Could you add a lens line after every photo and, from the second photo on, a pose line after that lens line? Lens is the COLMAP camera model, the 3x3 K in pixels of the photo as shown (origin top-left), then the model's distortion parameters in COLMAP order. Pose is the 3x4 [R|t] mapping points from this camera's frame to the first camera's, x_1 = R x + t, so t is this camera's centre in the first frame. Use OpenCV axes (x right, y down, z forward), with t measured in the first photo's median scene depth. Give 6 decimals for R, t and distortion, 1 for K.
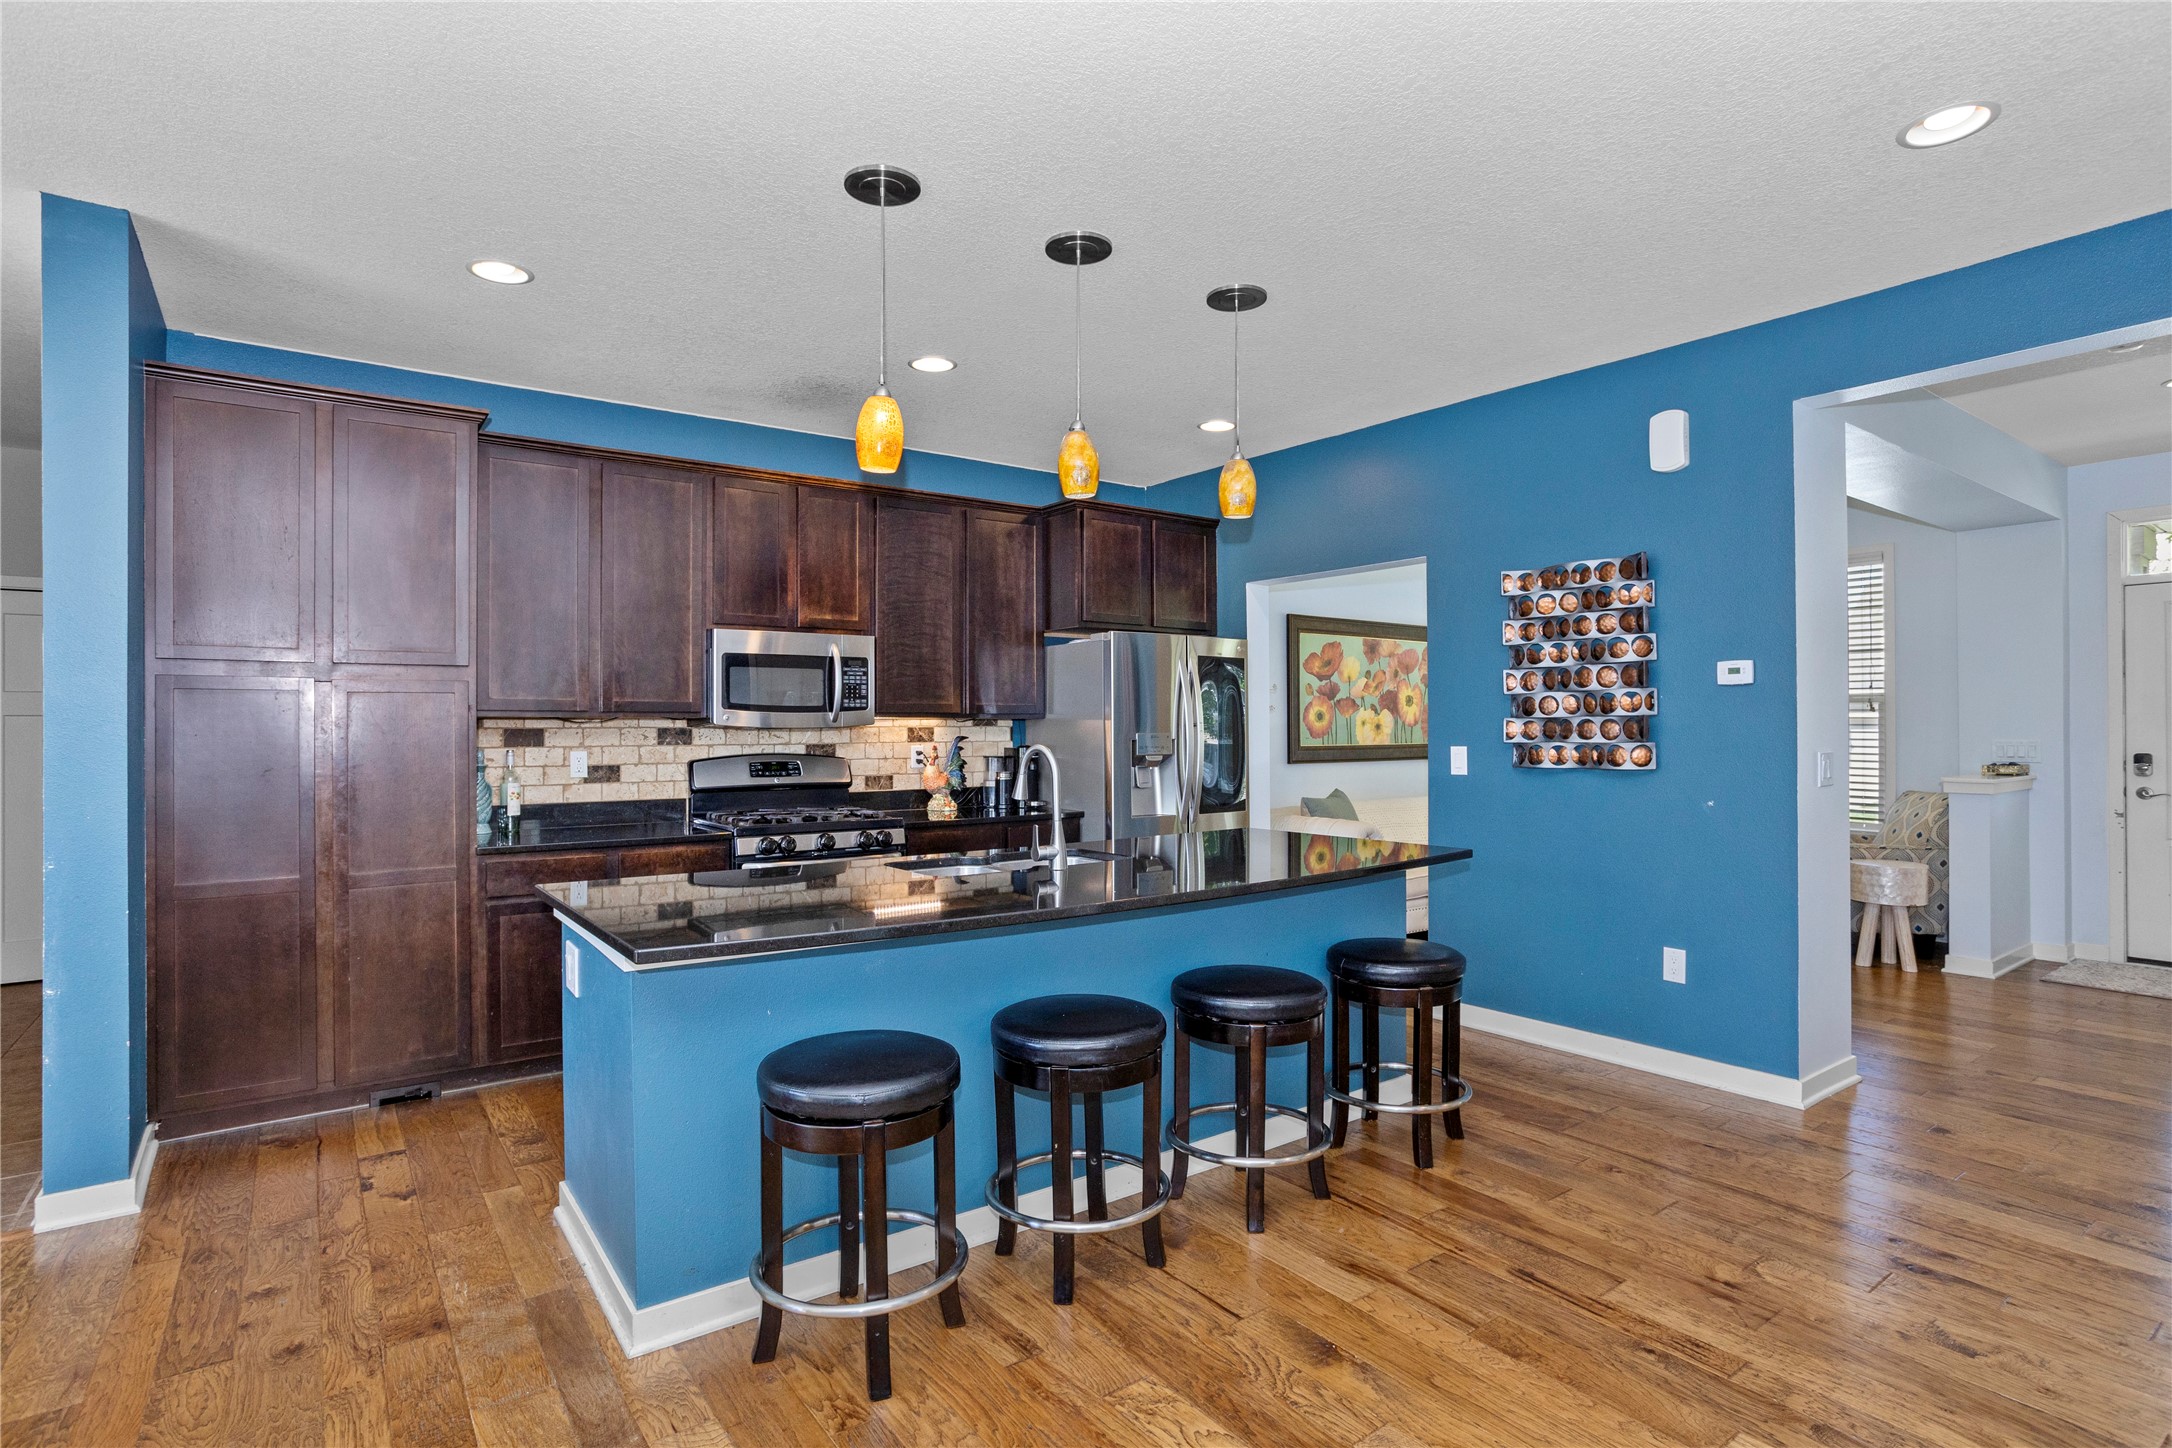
lens RADIAL K [[1081.2, 0, 1084.1], [0, 1081.2, 722.3], [0, 0, 1]] dist [-0.038449, 0.017124]
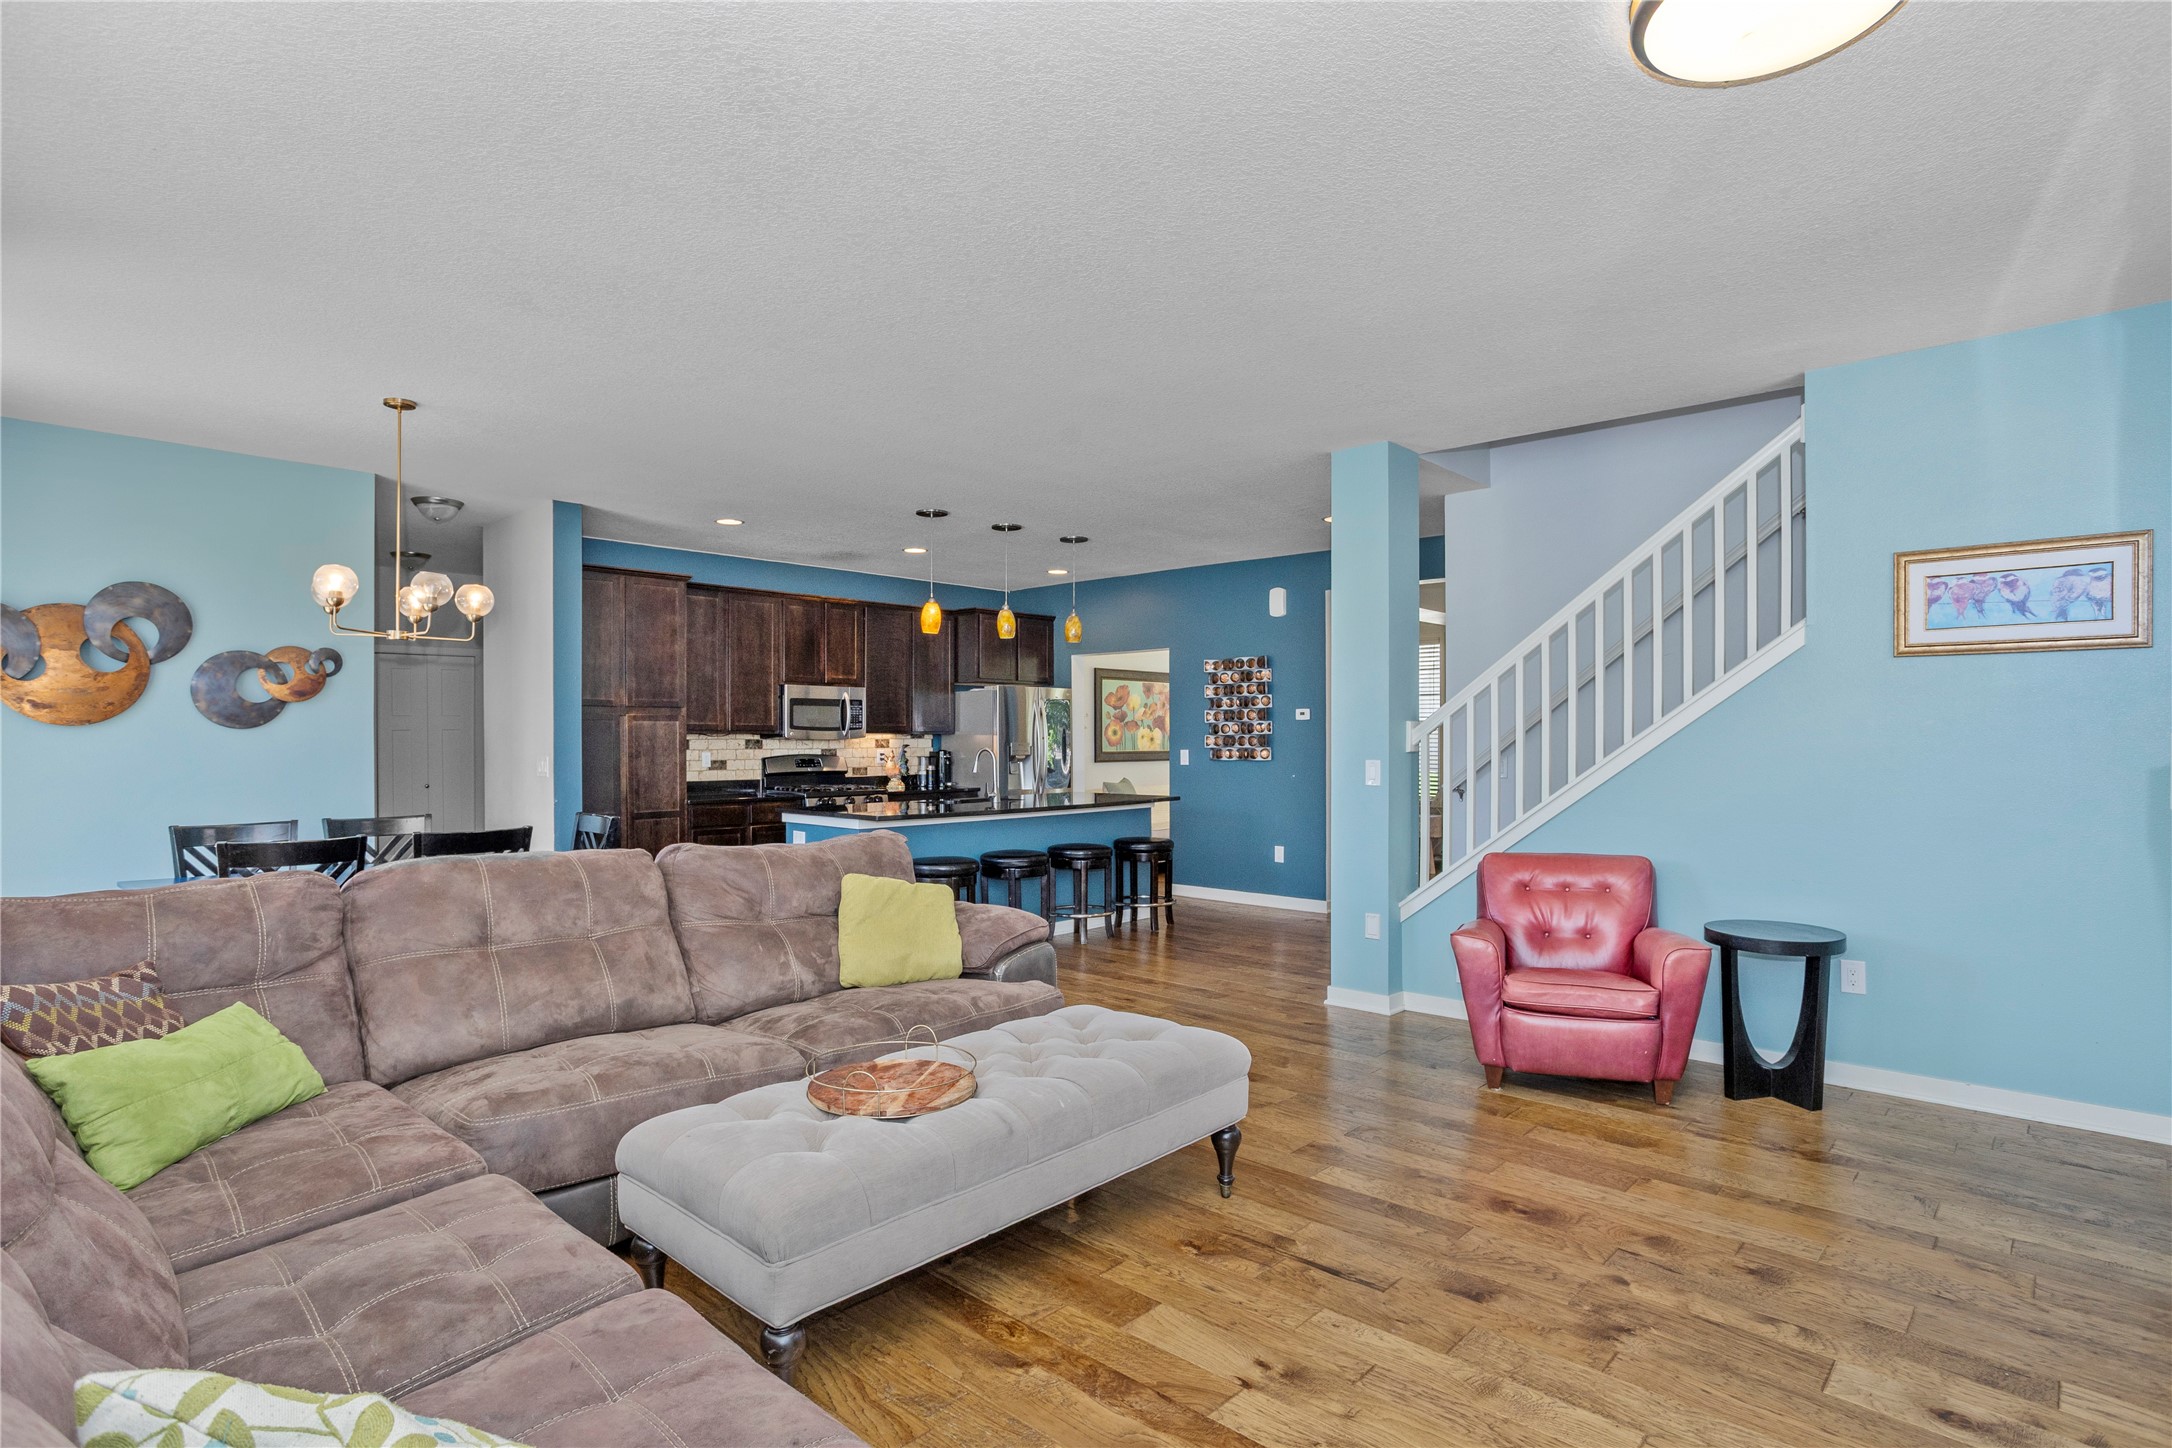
lens RADIAL K [[1081.2, 0, 1086.9], [0, 1081.2, 736.3], [0, 0, 1]] dist [-0.038449, 0.017124]
pose [[0.983421, 0.002444, 0.181319, -0.165398], [-0.002776, 0.999995, 0.001579, -0.004197], [-0.181314, -0.002056, 0.983423, -0.837309]]
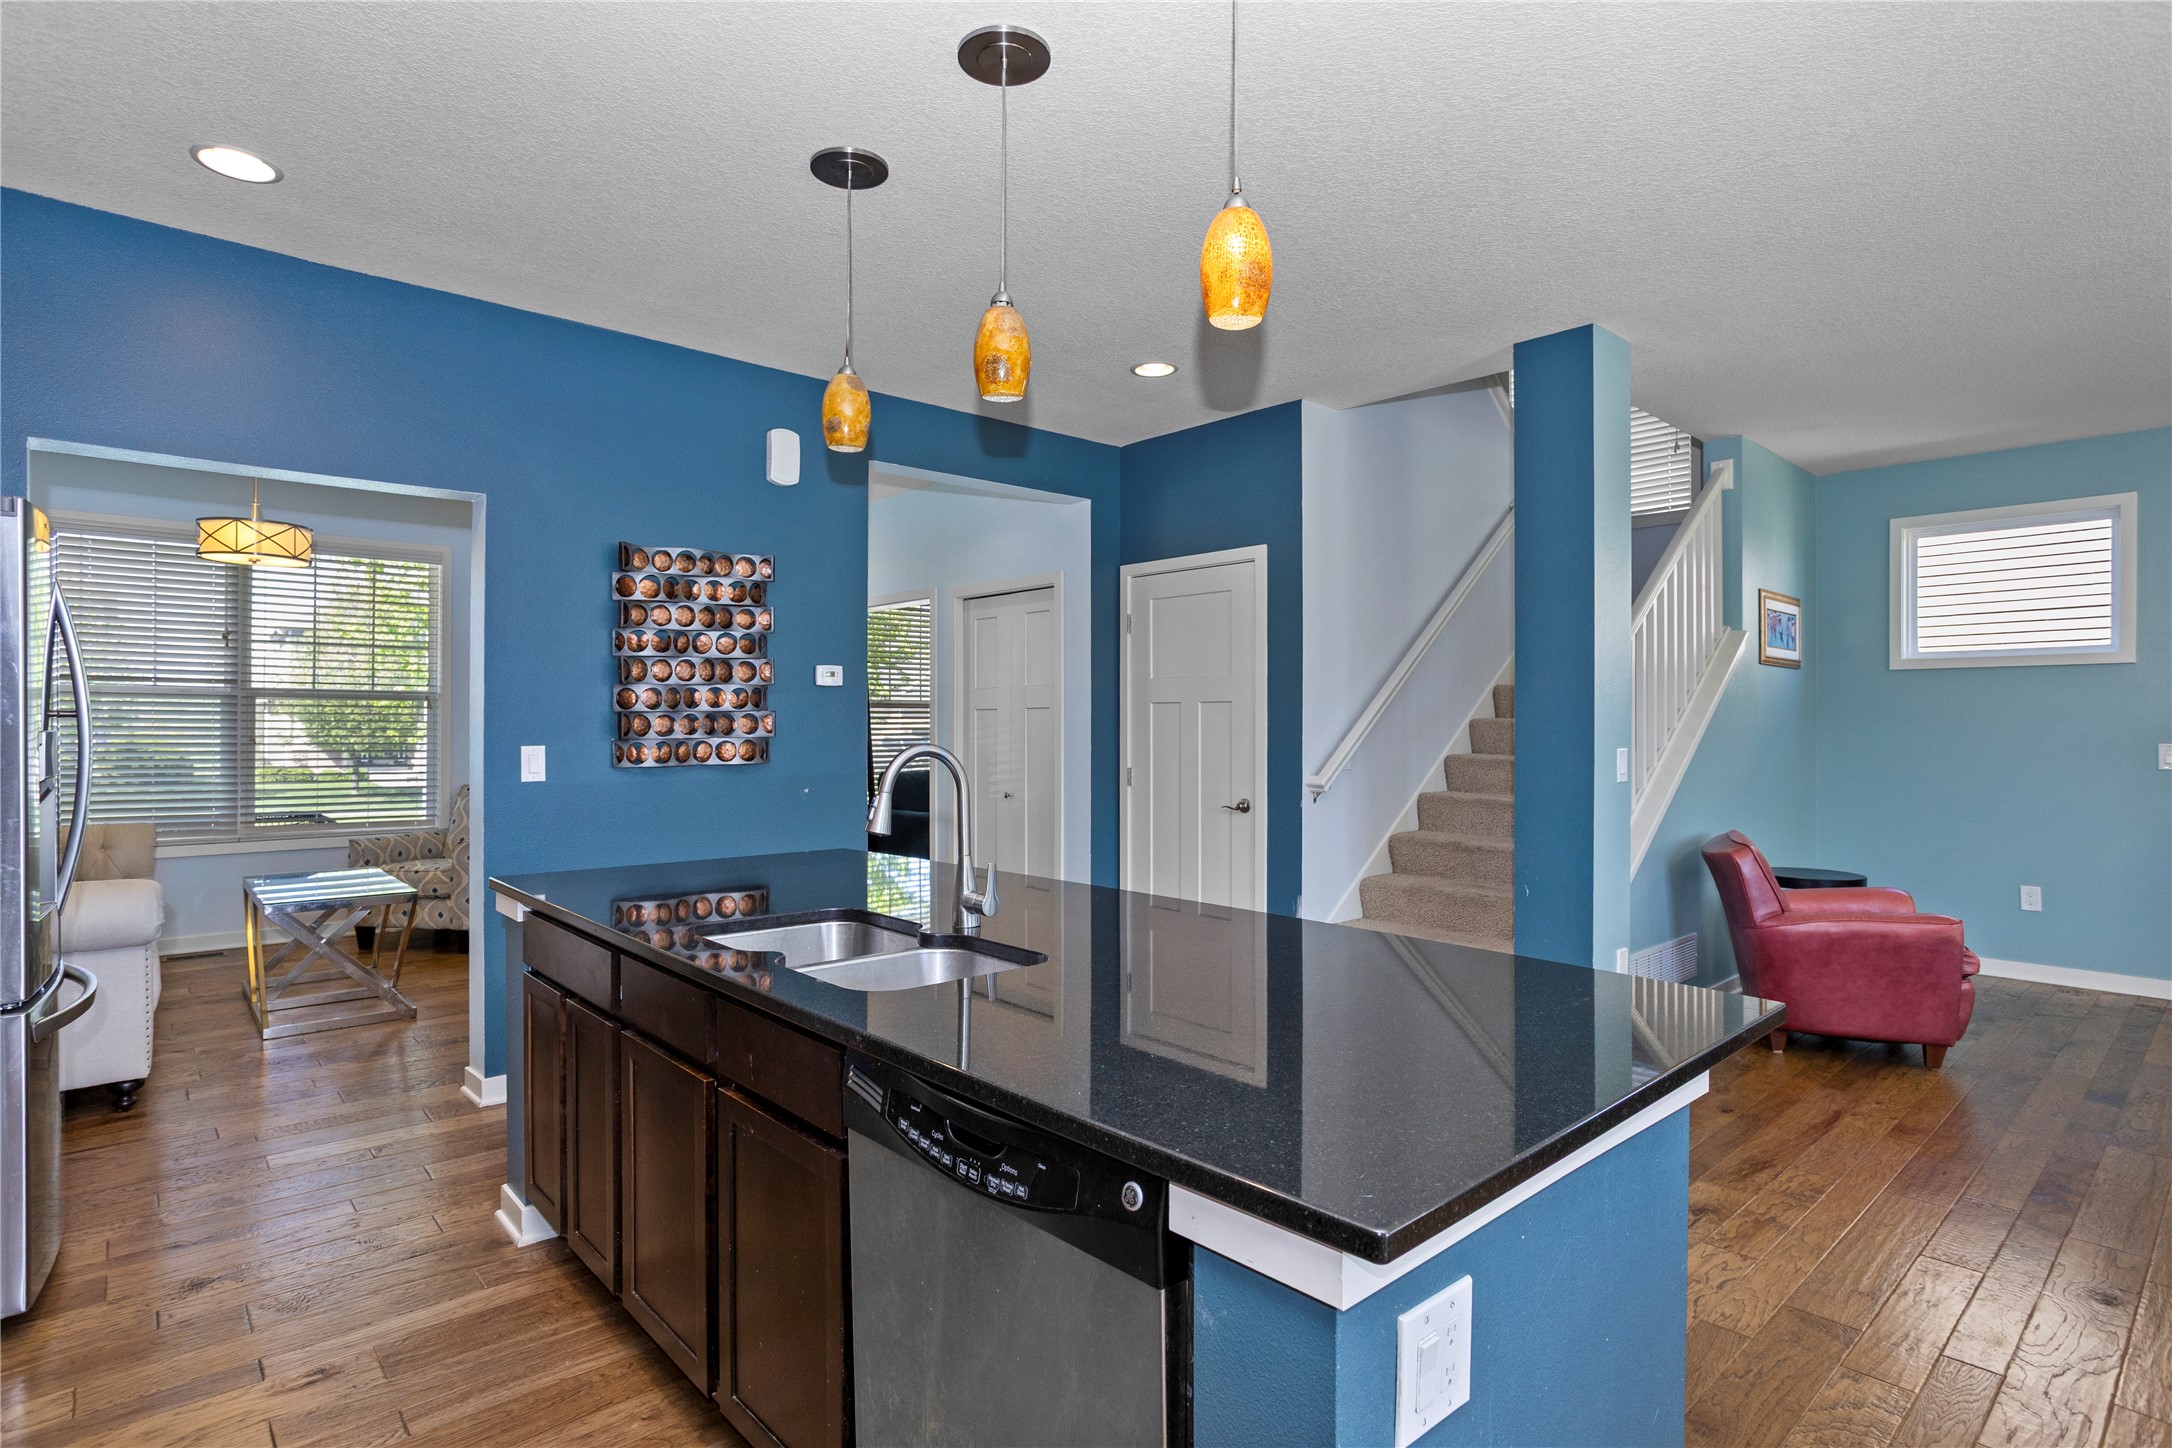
lens RADIAL K [[1081.2, 0, 1093.3], [0, 1081.2, 723.6], [0, 0, 1]] dist [-0.038449, 0.017124]
pose [[-0.093666, 0.001426, 0.995603, -0.473496], [-0.006381, 0.999978, -0.002033, 0.004950], [-0.995583, -0.006543, -0.093654, 0.659867]]
